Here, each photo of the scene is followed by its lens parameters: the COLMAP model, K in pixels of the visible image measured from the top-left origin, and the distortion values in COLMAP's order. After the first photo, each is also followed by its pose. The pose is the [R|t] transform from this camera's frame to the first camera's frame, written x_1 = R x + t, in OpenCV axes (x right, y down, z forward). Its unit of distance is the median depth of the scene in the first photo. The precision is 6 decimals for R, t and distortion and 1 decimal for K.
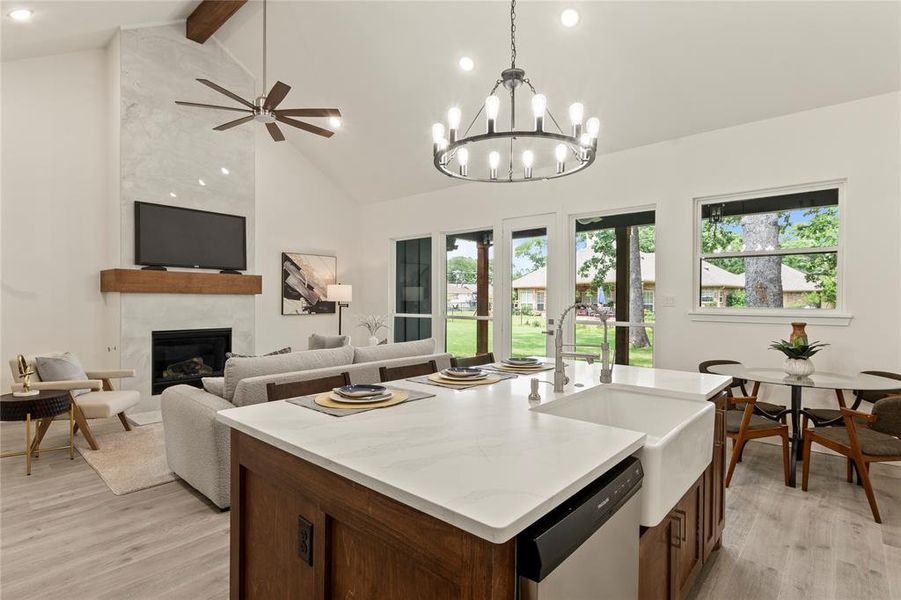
lens RADIAL K [[452.4, 0, 446.3], [0, 452.4, 302.5], [0, 0, 1]] dist [0.003473, -0.000331]
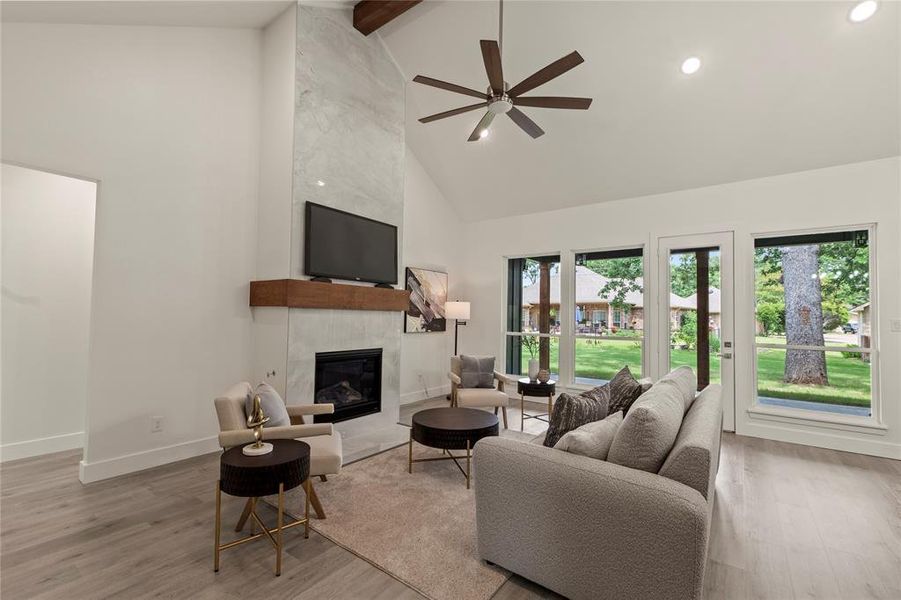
lens RADIAL K [[389.6, 0, 451.0], [0, 389.6, 302.2], [0, 0, 1]] dist [0.008283, -0.000017]
pose [[0.996066, 0.016247, 0.087109, -0.423796], [-0.012690, 0.999069, -0.041230, -0.004901], [-0.087698, 0.039962, 0.995345, 0.220873]]
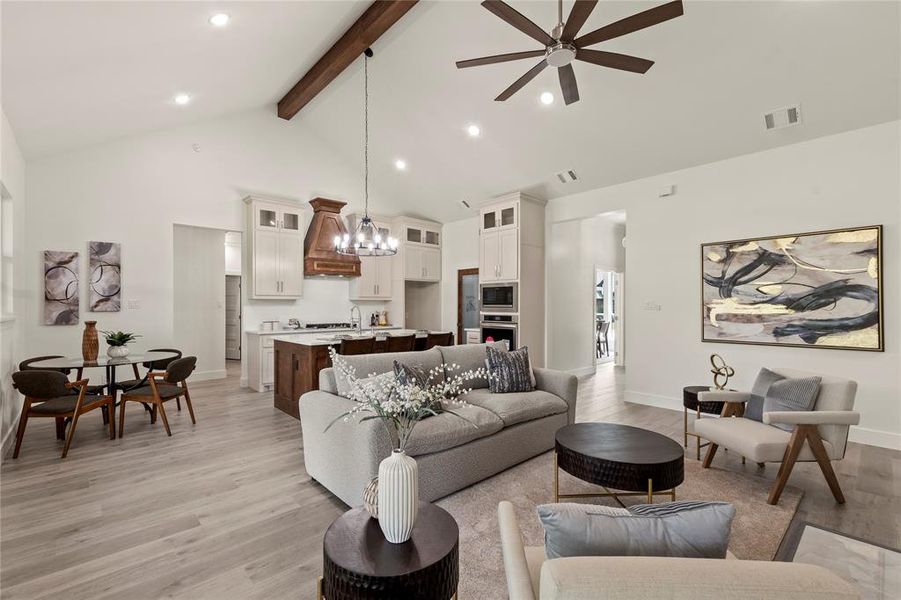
lens RADIAL K [[404.0, 0, 449.0], [0, 404.0, 305.0], [0, 0, 1]] dist [-0.000242, -0.000302]
pose [[-0.994313, -0.005768, 0.106338, -0.226431], [-0.004732, 0.999939, 0.009993, -0.010485], [-0.106389, 0.009433, -0.994280, 1.278729]]
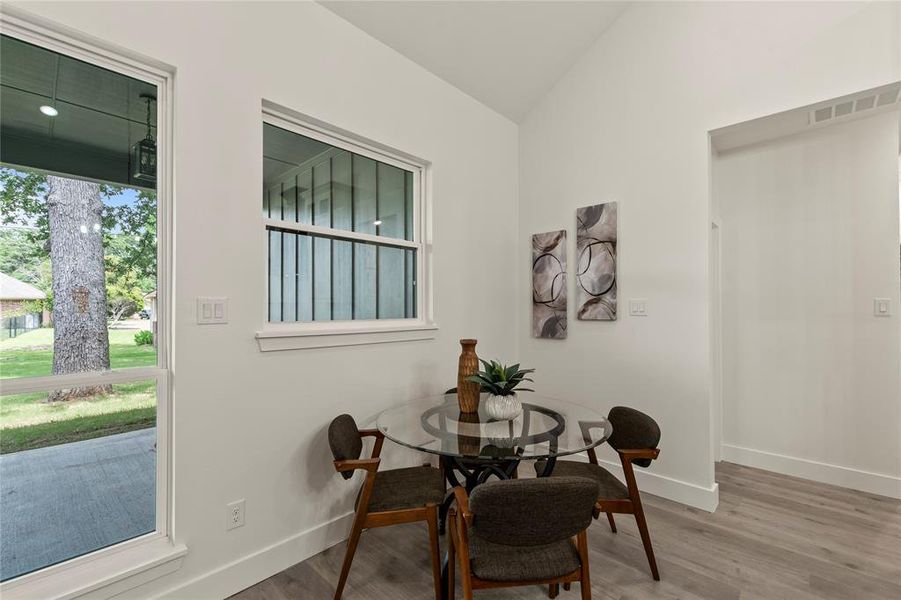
lens RADIAL K [[391.8, 0, 445.5], [0, 391.8, 305.5], [0, 0, 1]] dist [0.001239, -0.000198]
pose [[0.038490, 0.002462, 0.999256, 0.106004], [0.010996, 0.999935, -0.002888, -0.003906], [-0.999198, 0.011099, 0.038460, 0.633626]]
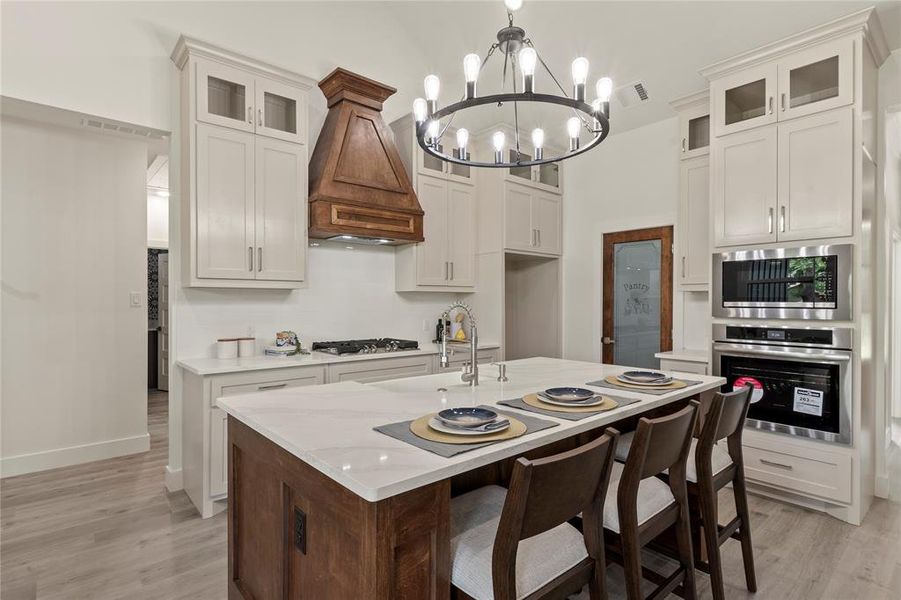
lens RADIAL K [[452.4, 0, 446.3], [0, 452.4, 302.5], [0, 0, 1]] dist [0.003473, -0.000331]
pose [[-0.991542, -0.007463, 0.129569, 0.059399], [-0.005938, 0.999909, 0.012152, -0.003955], [-0.129648, 0.011279, -0.991496, 0.726639]]
